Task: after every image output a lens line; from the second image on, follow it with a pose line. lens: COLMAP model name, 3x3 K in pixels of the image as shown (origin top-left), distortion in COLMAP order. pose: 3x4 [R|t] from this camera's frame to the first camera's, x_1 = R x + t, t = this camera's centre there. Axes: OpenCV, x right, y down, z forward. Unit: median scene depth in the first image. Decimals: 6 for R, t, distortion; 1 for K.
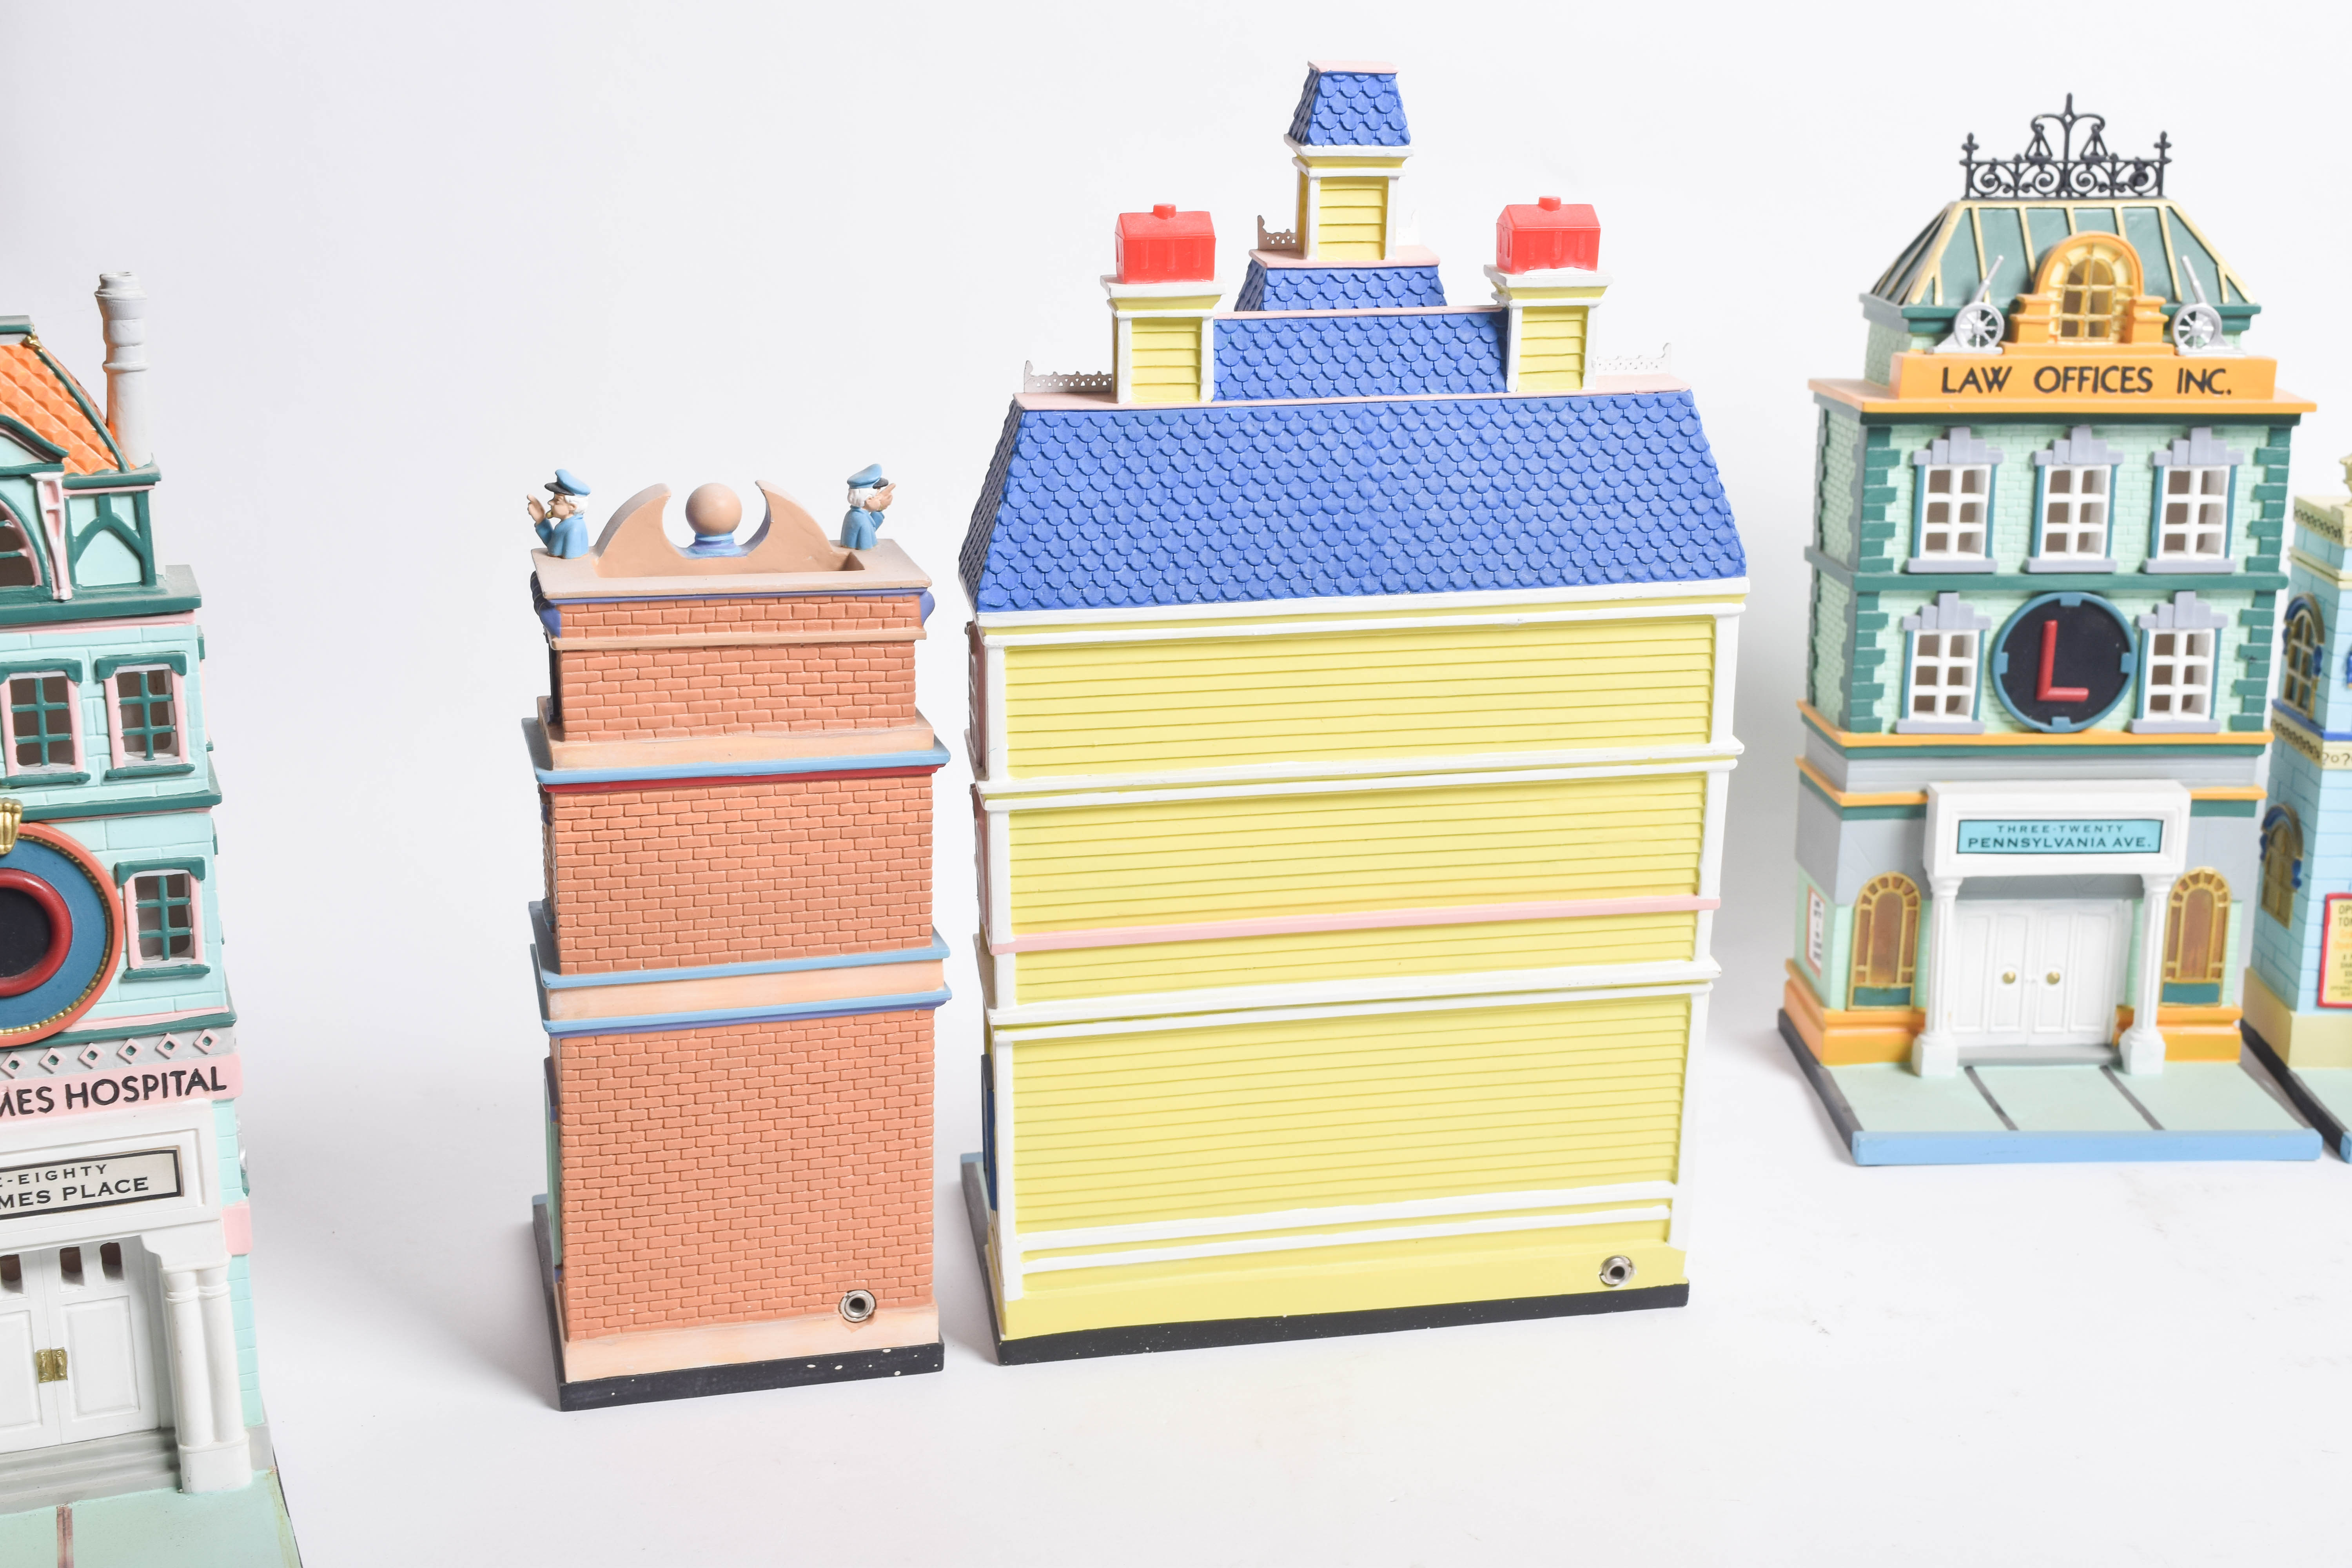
lens RADIAL K [[2744.6, 0, 1179.1], [0, 2744.6, 777.5], [0, 0, 1]] dist [-0.033595, 0.000000]
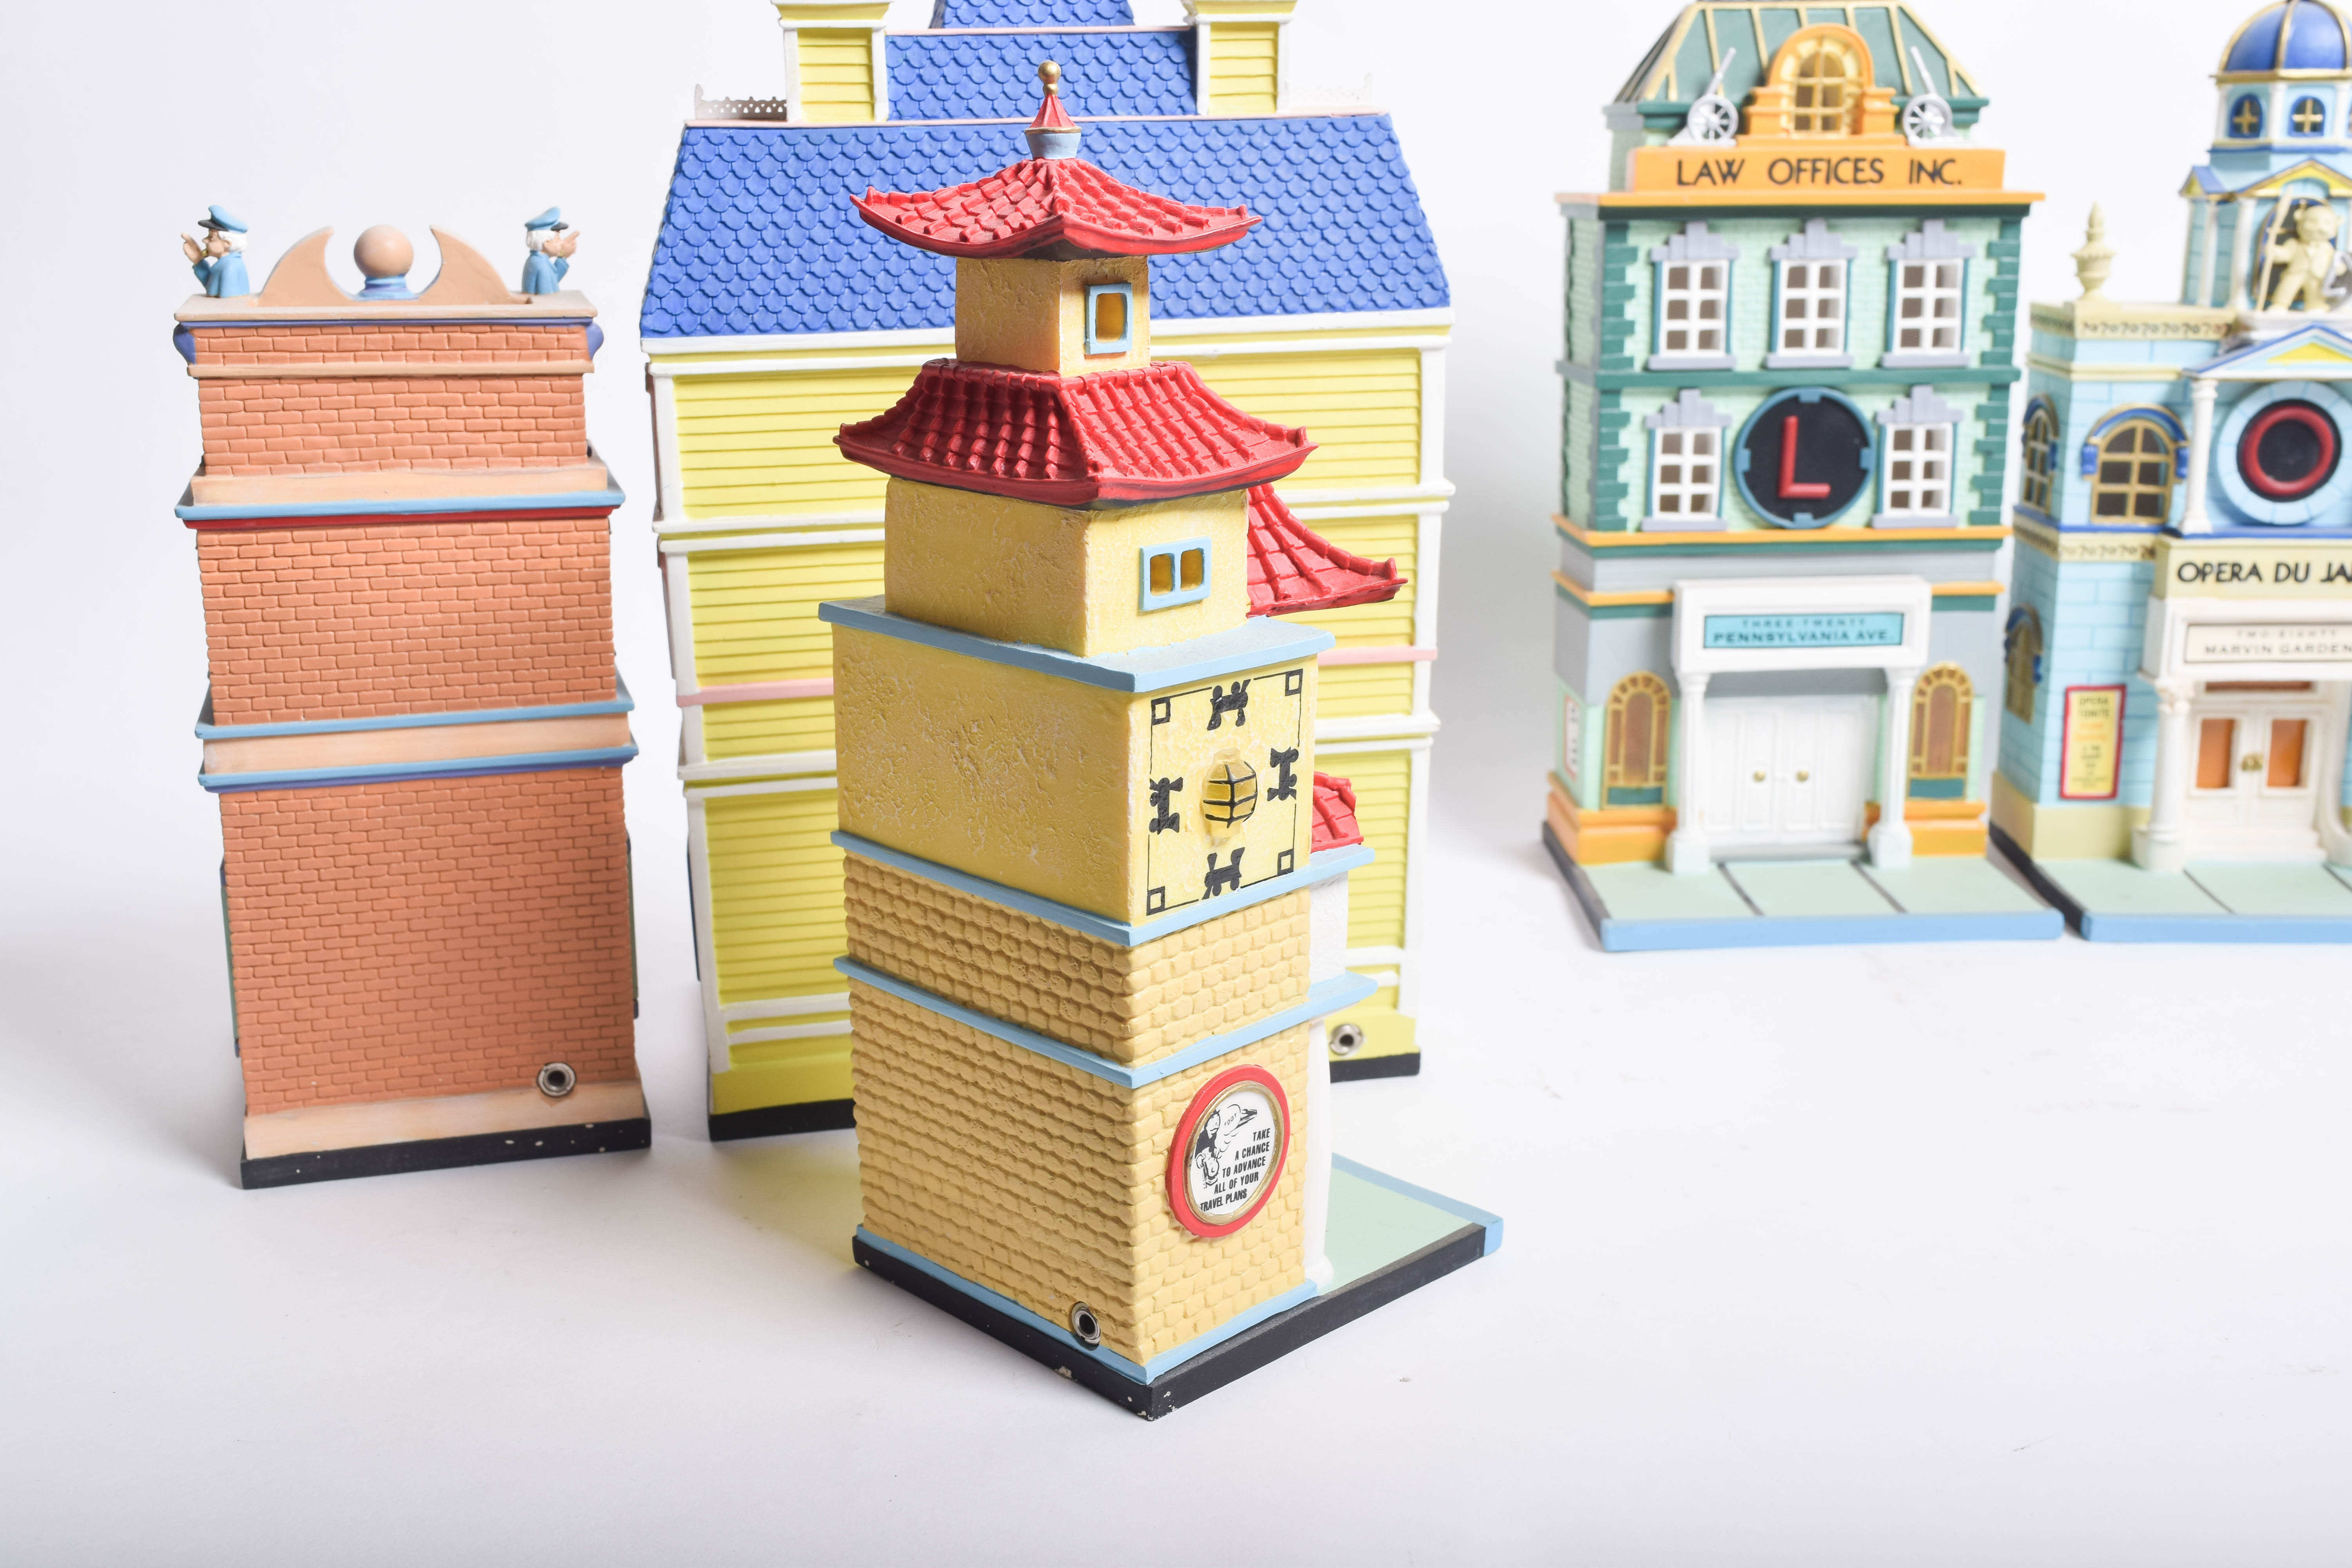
lens RADIAL K [[2373.7, 0, 1179.0], [0, 2373.7, 781.0], [0, 0, 1]] dist [-0.034103, 0.000000]
pose [[0.999631, -0.016040, 0.021908, 0.071967], [0.015968, 0.999867, 0.003439, 0.072665], [-0.021961, -0.003088, 0.999754, 0.129367]]
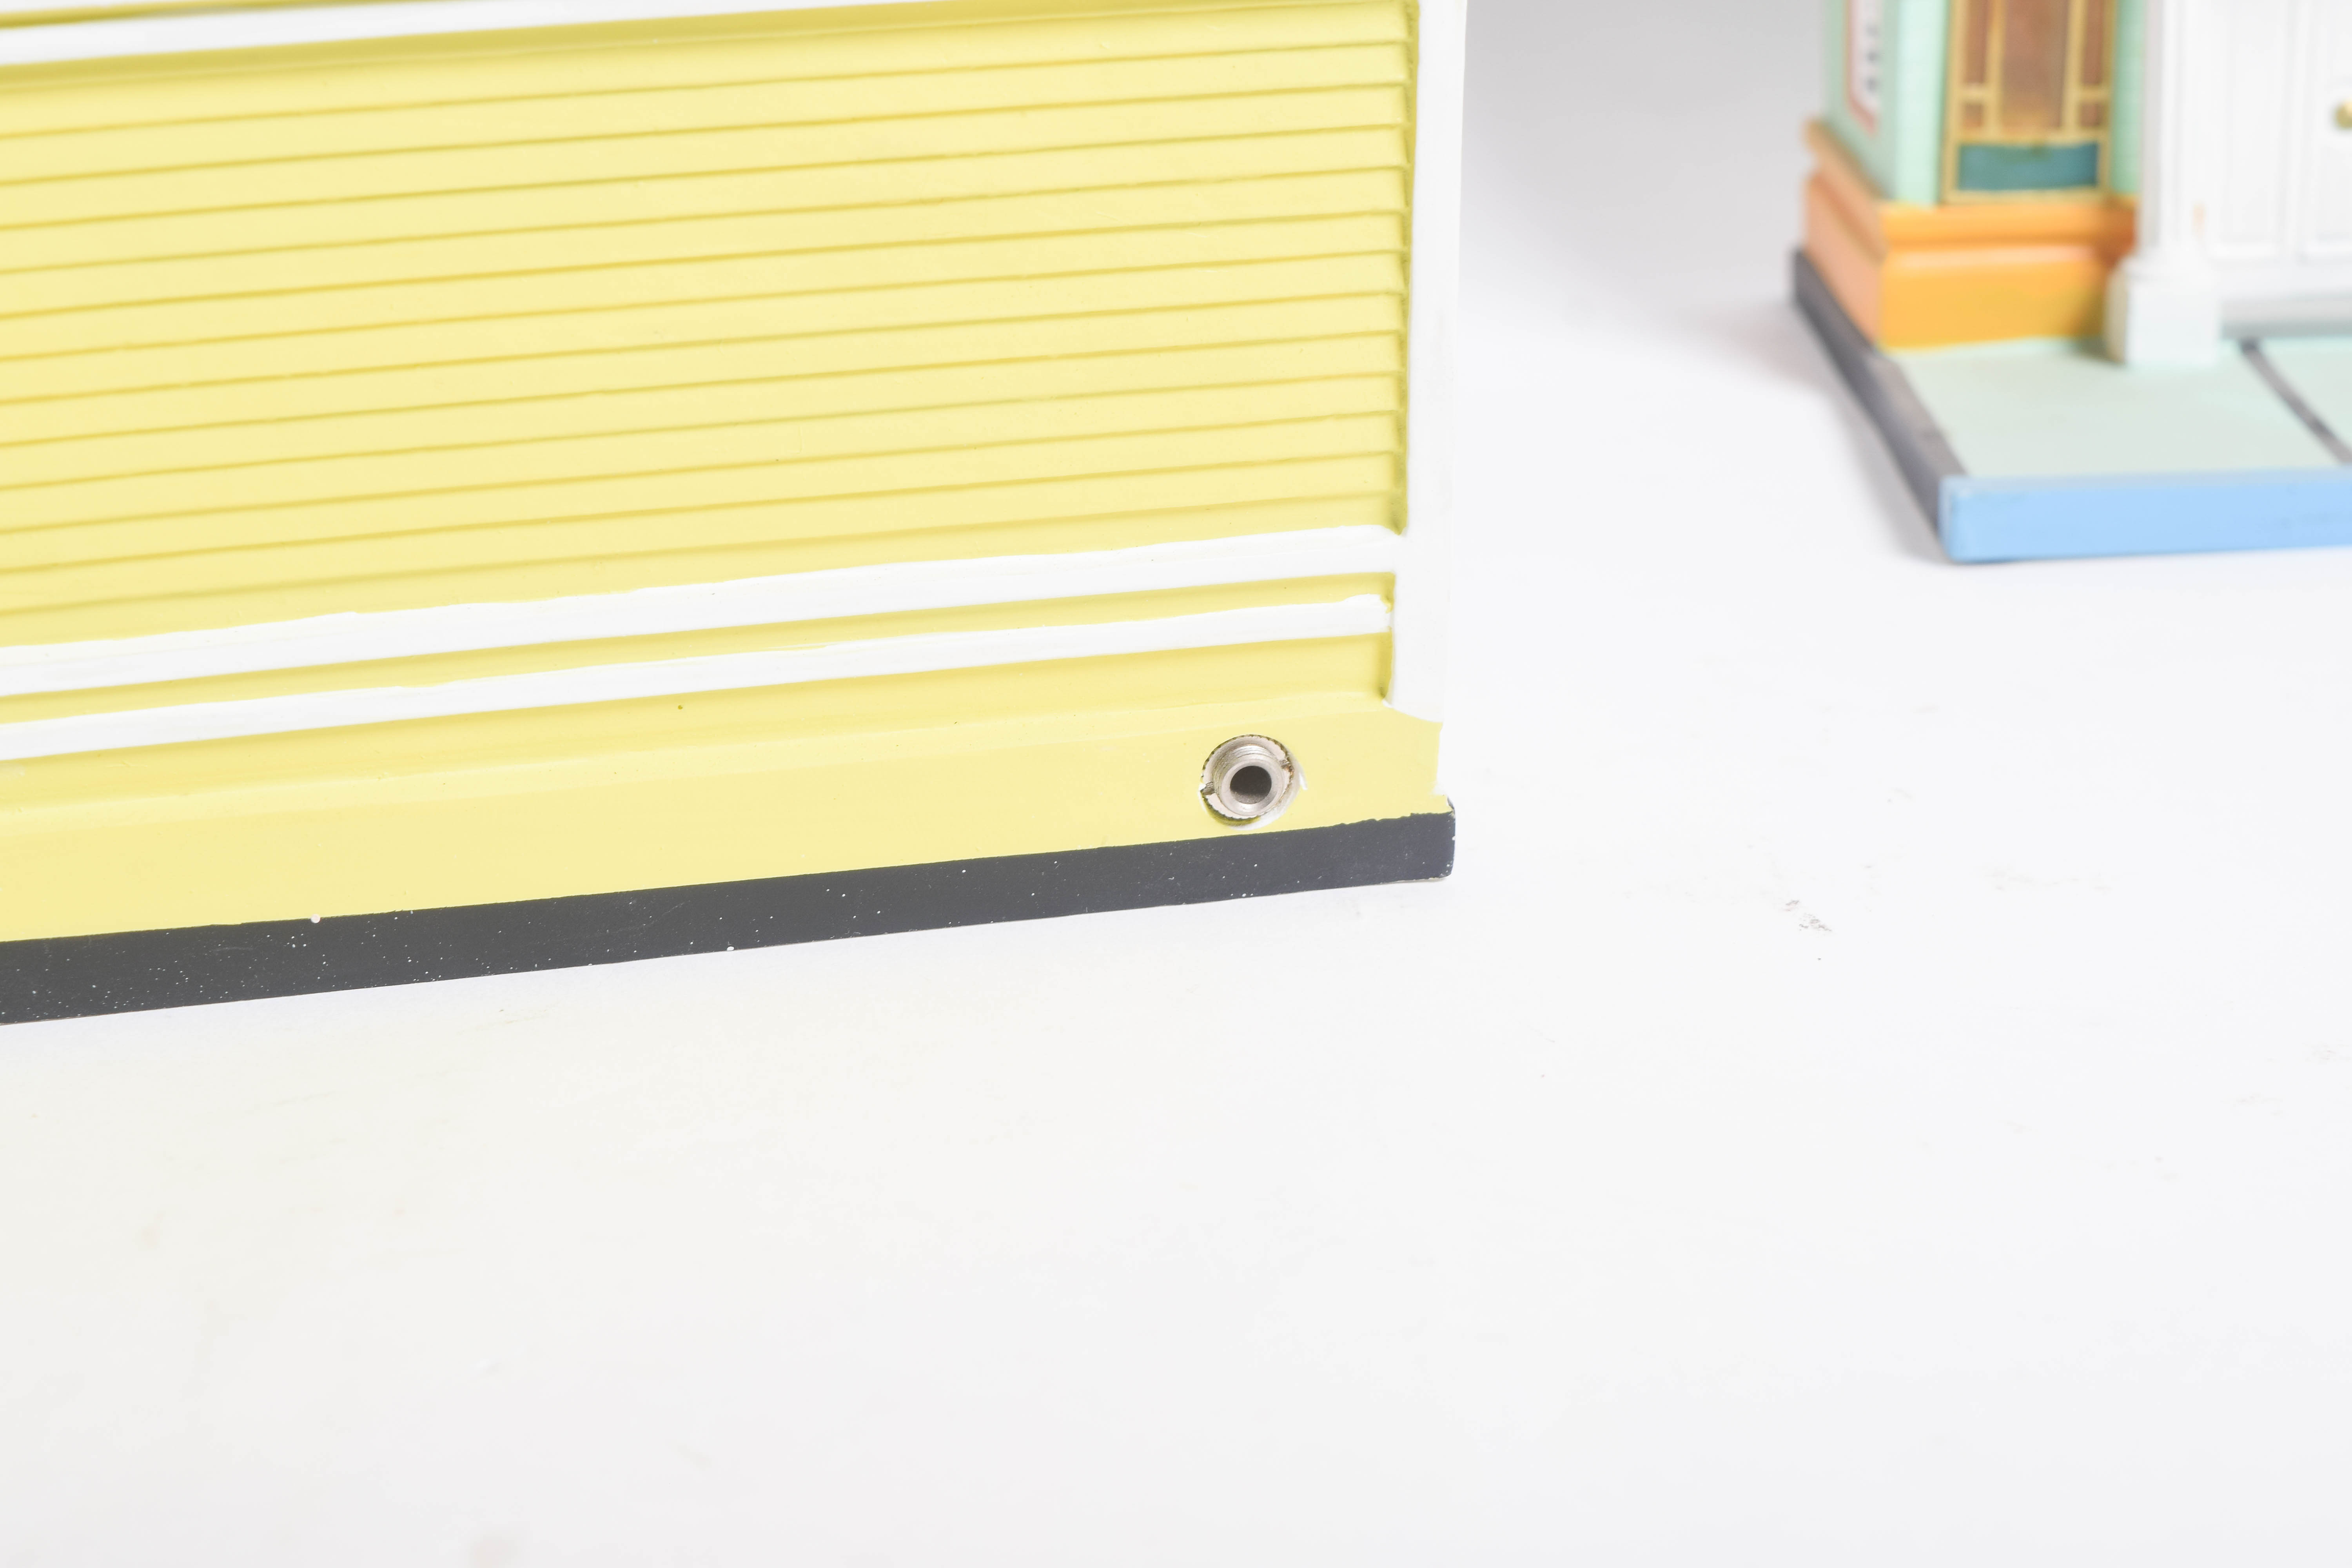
lens RADIAL K [[5208.3, 0, 1175.3], [0, 5208.3, 784.5], [0, 0, 1]] dist [-0.046843, 0.000000]
pose [[0.998360, -0.029342, 0.049151, 0.100941], [0.024651, 0.995318, 0.093460, 0.100915], [-0.051663, -0.092096, 0.994409, 0.271960]]
